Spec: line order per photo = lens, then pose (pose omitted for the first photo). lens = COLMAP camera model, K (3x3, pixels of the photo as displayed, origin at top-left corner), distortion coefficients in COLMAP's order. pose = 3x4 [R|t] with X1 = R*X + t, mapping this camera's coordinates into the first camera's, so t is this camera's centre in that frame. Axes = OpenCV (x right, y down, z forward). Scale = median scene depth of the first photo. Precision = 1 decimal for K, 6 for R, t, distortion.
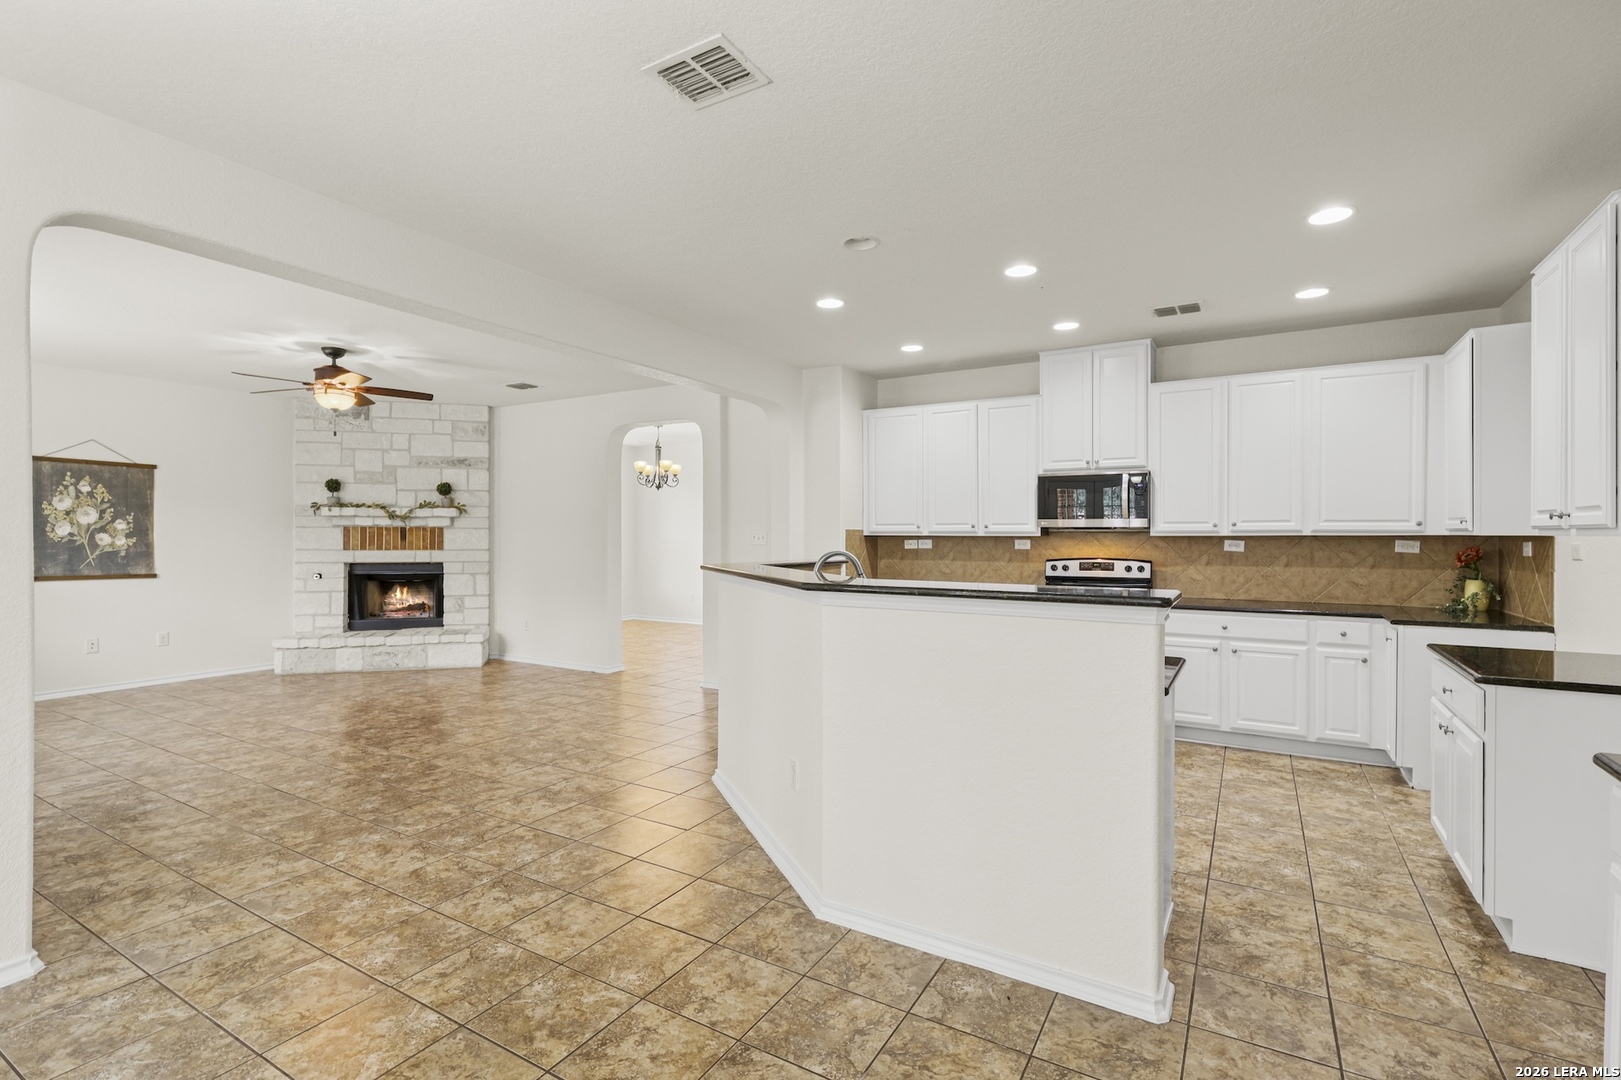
lens RADIAL K [[748.8, 0, 798.3], [0, 748.8, 536.1], [0, 0, 1]] dist [0.005064, -0.001883]
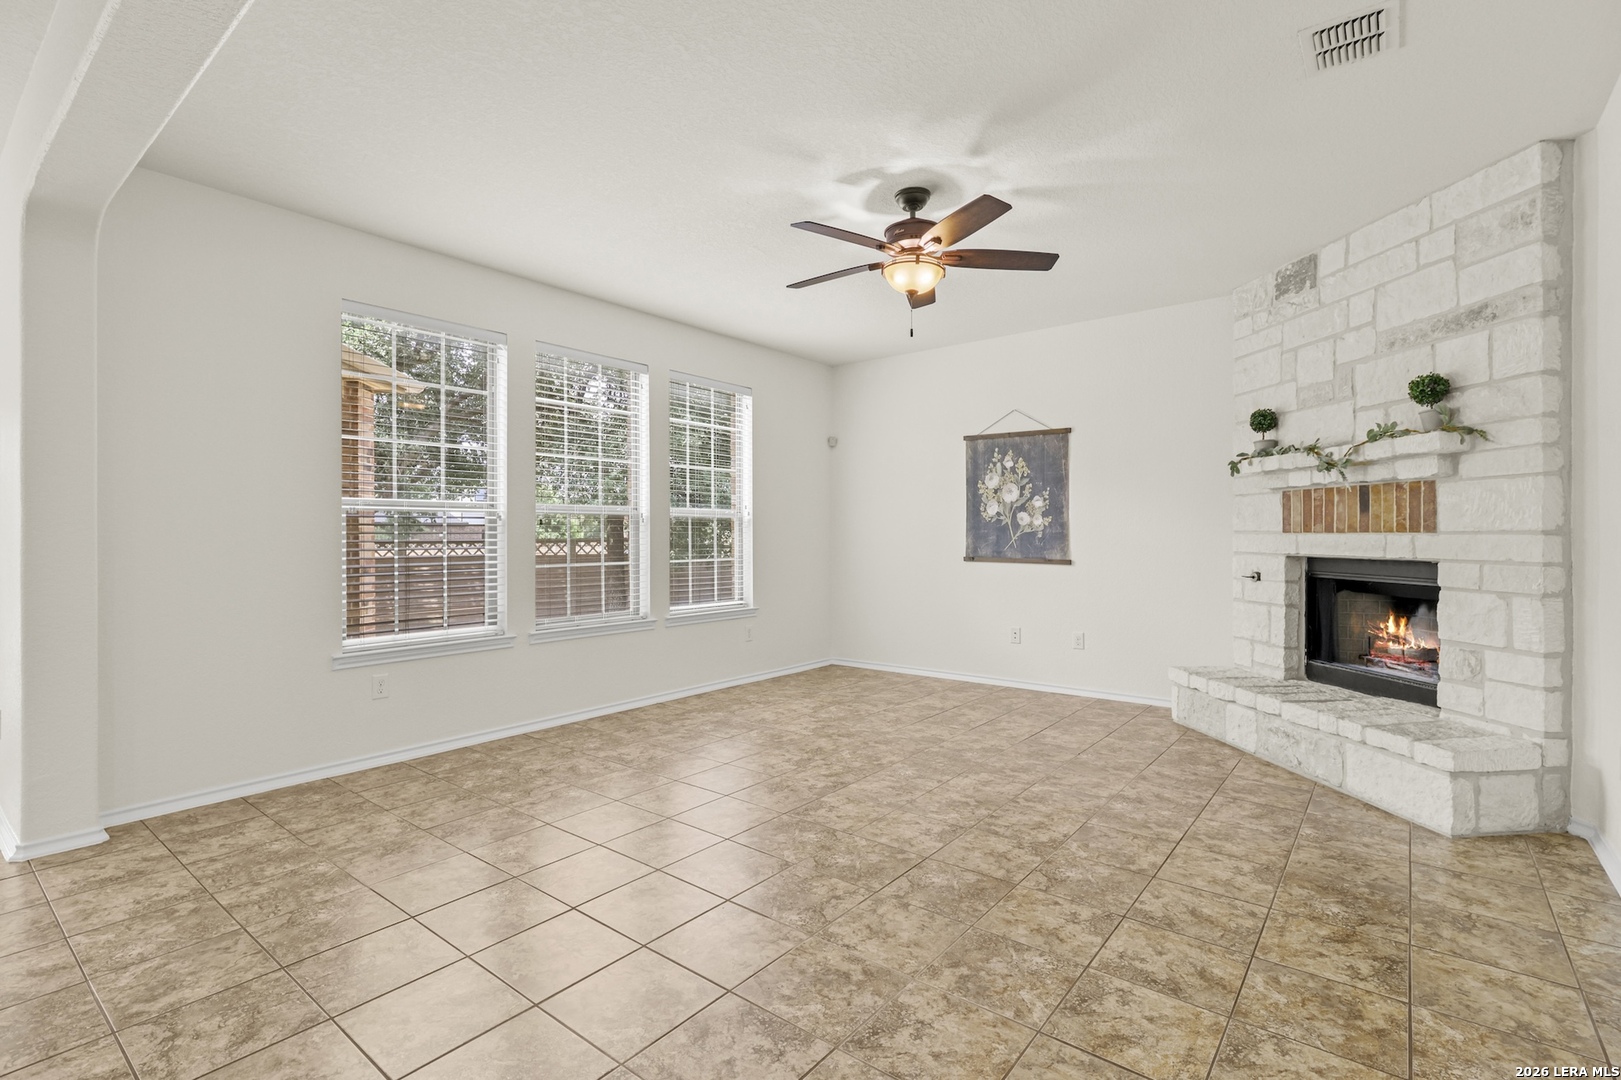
lens RADIAL K [[748.8, 0, 803.1], [0, 748.8, 535.8], [0, 0, 1]] dist [0.005064, -0.001883]
pose [[-0.129829, -0.000086, -0.991536, -0.001038], [0.000521, 1.000000, -0.000155, 0.025827], [0.991536, -0.000537, -0.129829, 0.888321]]
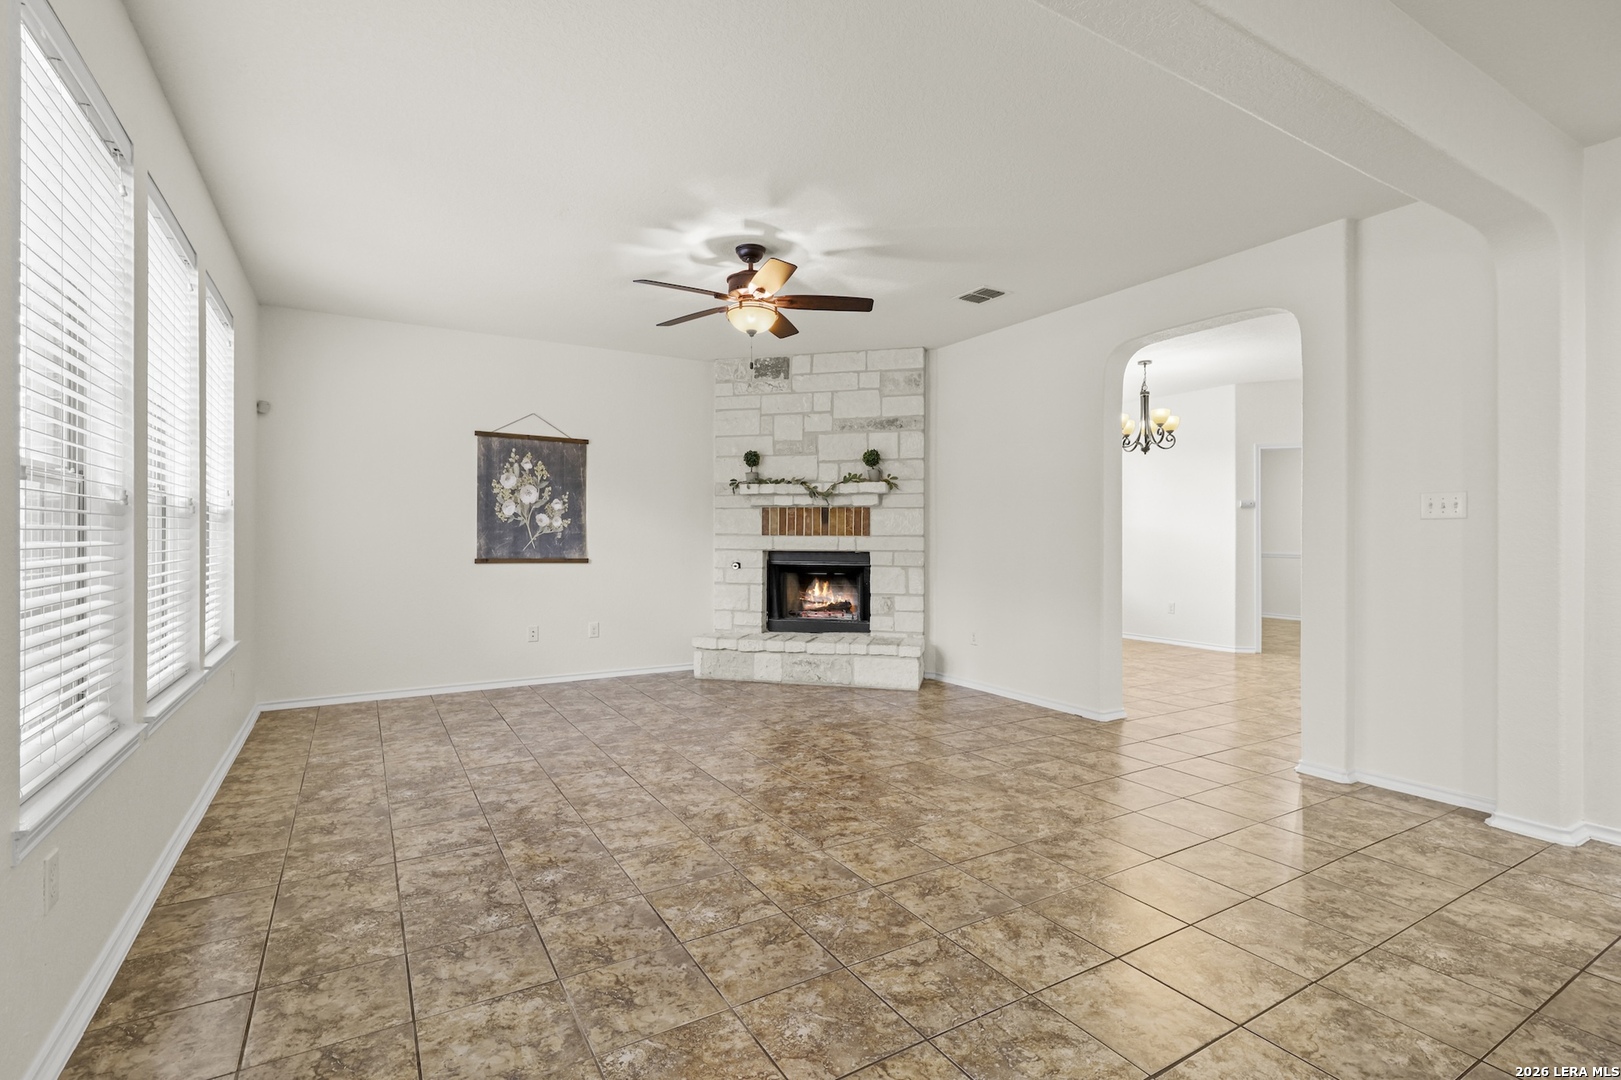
lens RADIAL K [[748.8, 0, 802.0], [0, 748.8, 538.1], [0, 0, 1]] dist [0.005064, -0.001883]
pose [[0.880514, 0.001985, -0.474016, -0.207134], [-0.001799, 0.999998, 0.000845, 0.026188], [0.474017, 0.000109, 0.880516, 0.345422]]
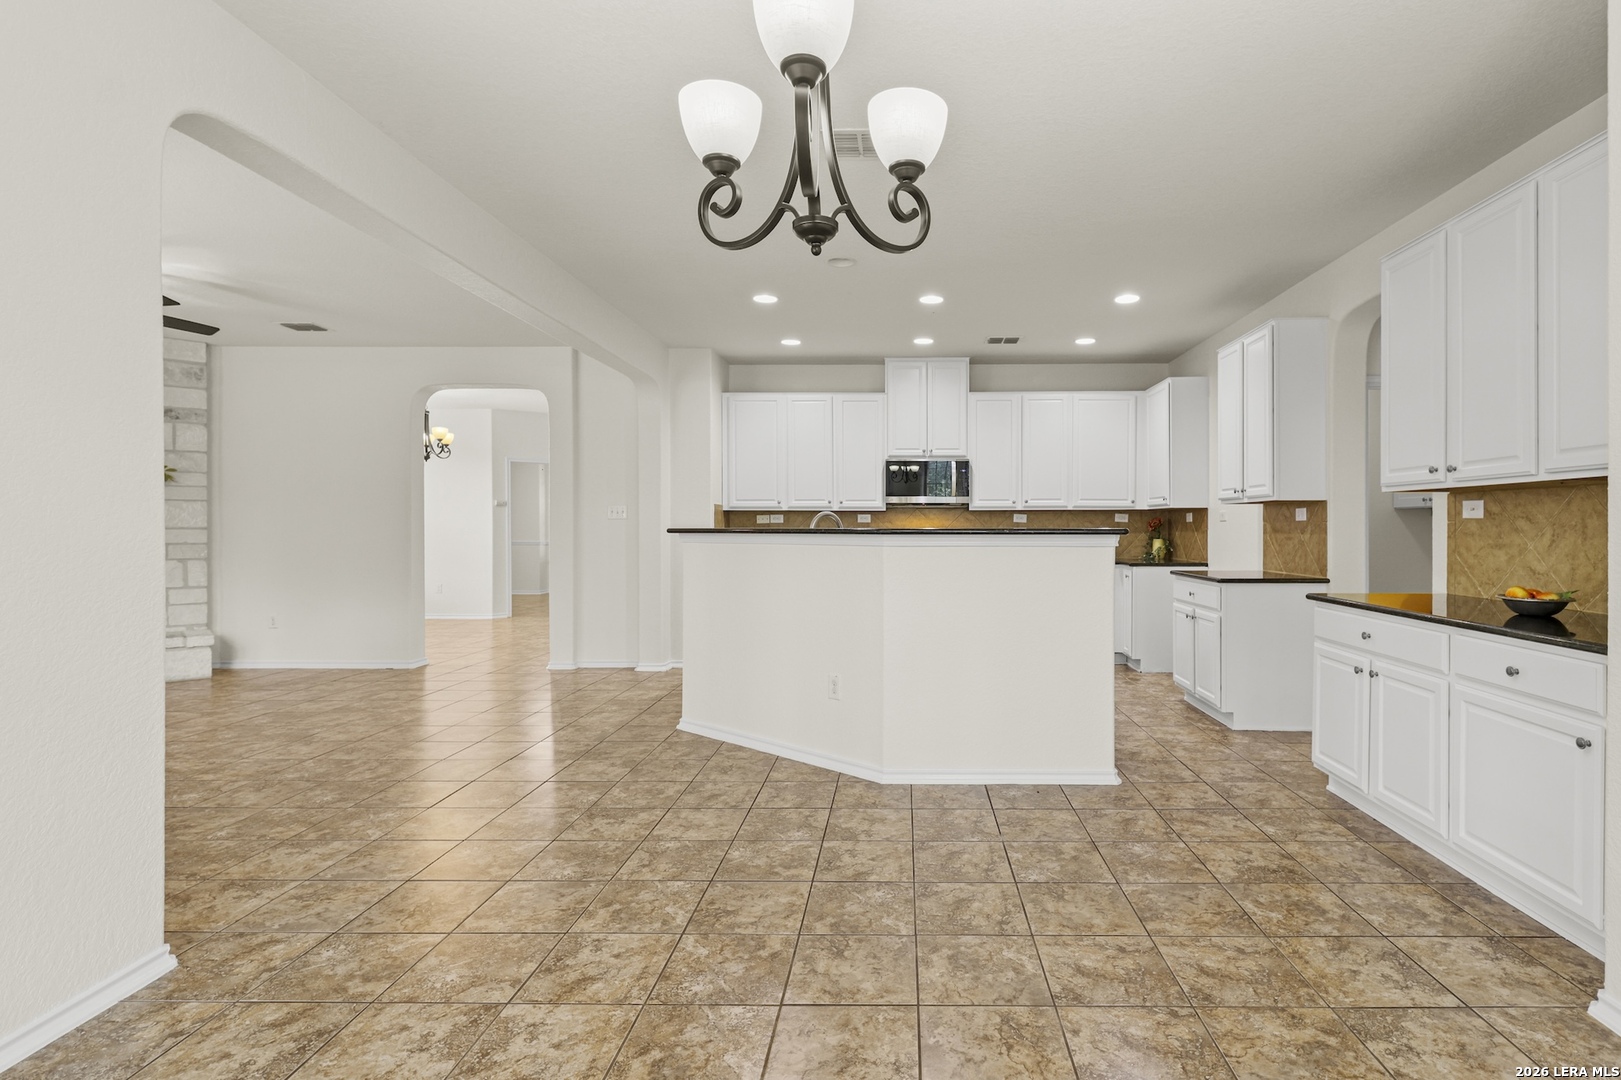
lens RADIAL K [[790.9, 0, 891.9], [0, 790.9, 525.8], [0, 0, 1]] dist [0.004747, 0.000052]
pose [[0.862248, -0.000575, 0.506486, -0.282623], [0.002588, 0.999991, -0.003272, 0.025812], [-0.506479, 0.004132, 0.862242, -0.088896]]
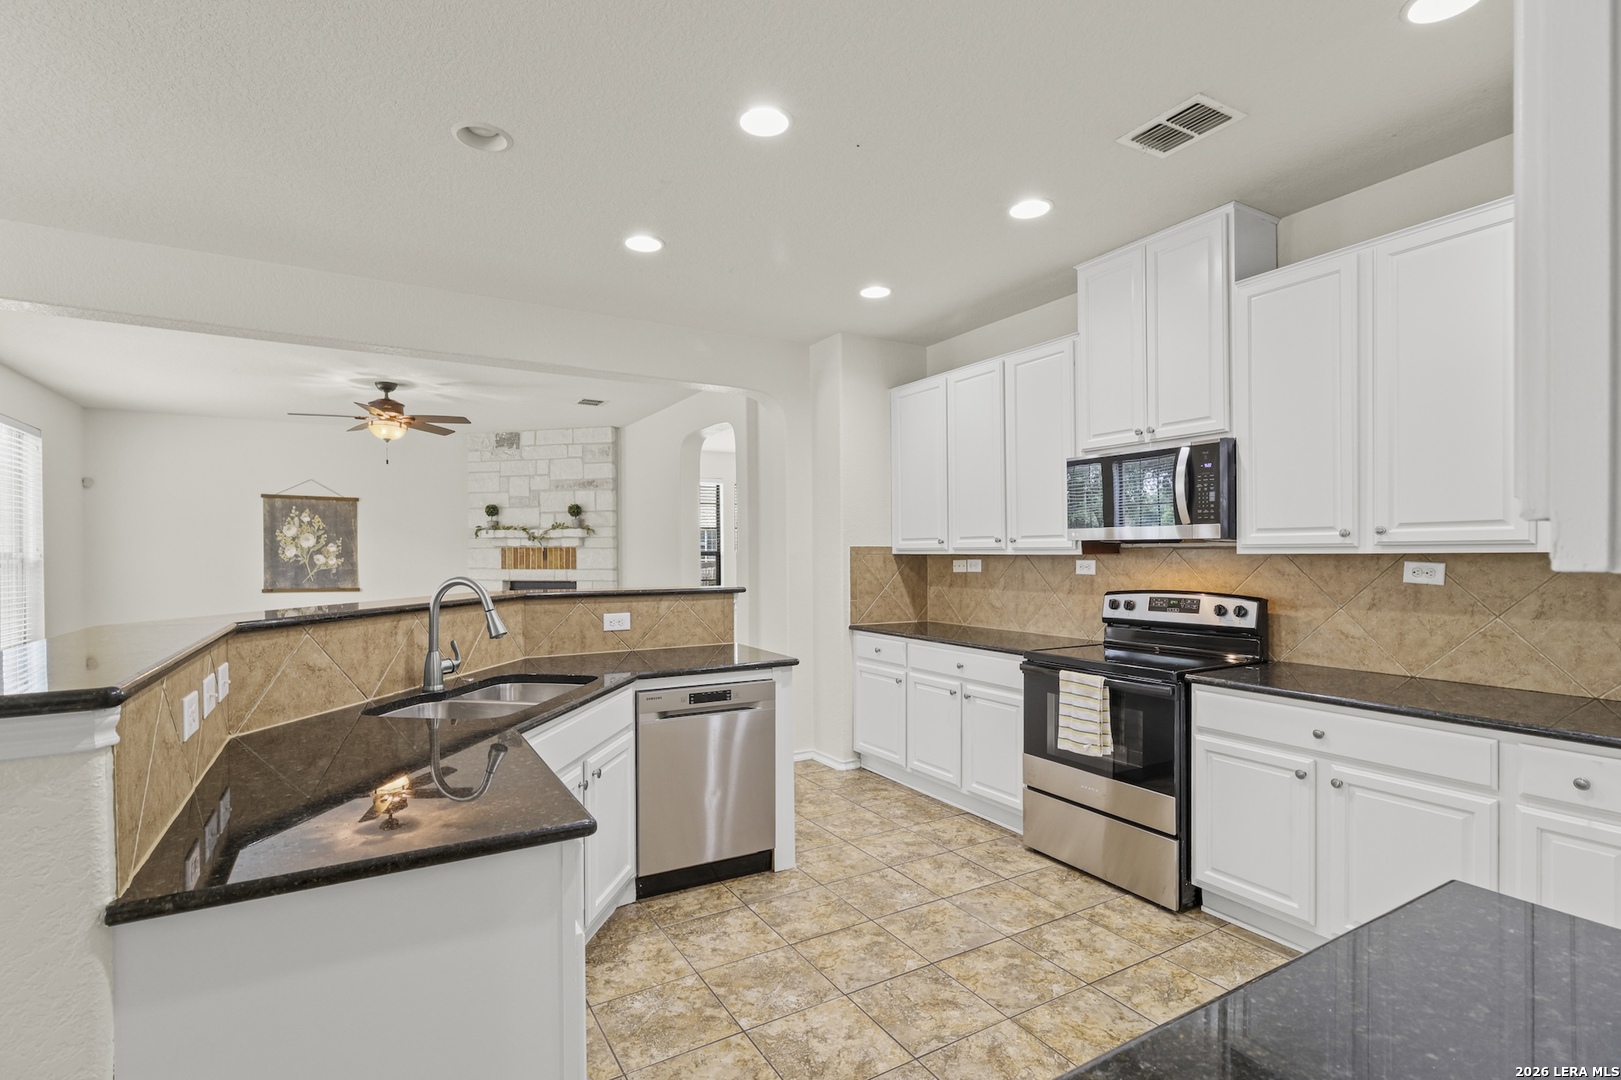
lens RADIAL K [[748.8, 0, 806.6], [0, 748.8, 539.3], [0, 0, 1]] dist [0.005064, -0.001883]
pose [[0.881488, -0.013121, -0.472025, 0.380757], [0.003798, 0.999779, -0.020697, -0.000425], [0.472192, 0.016451, 0.881342, 0.300691]]
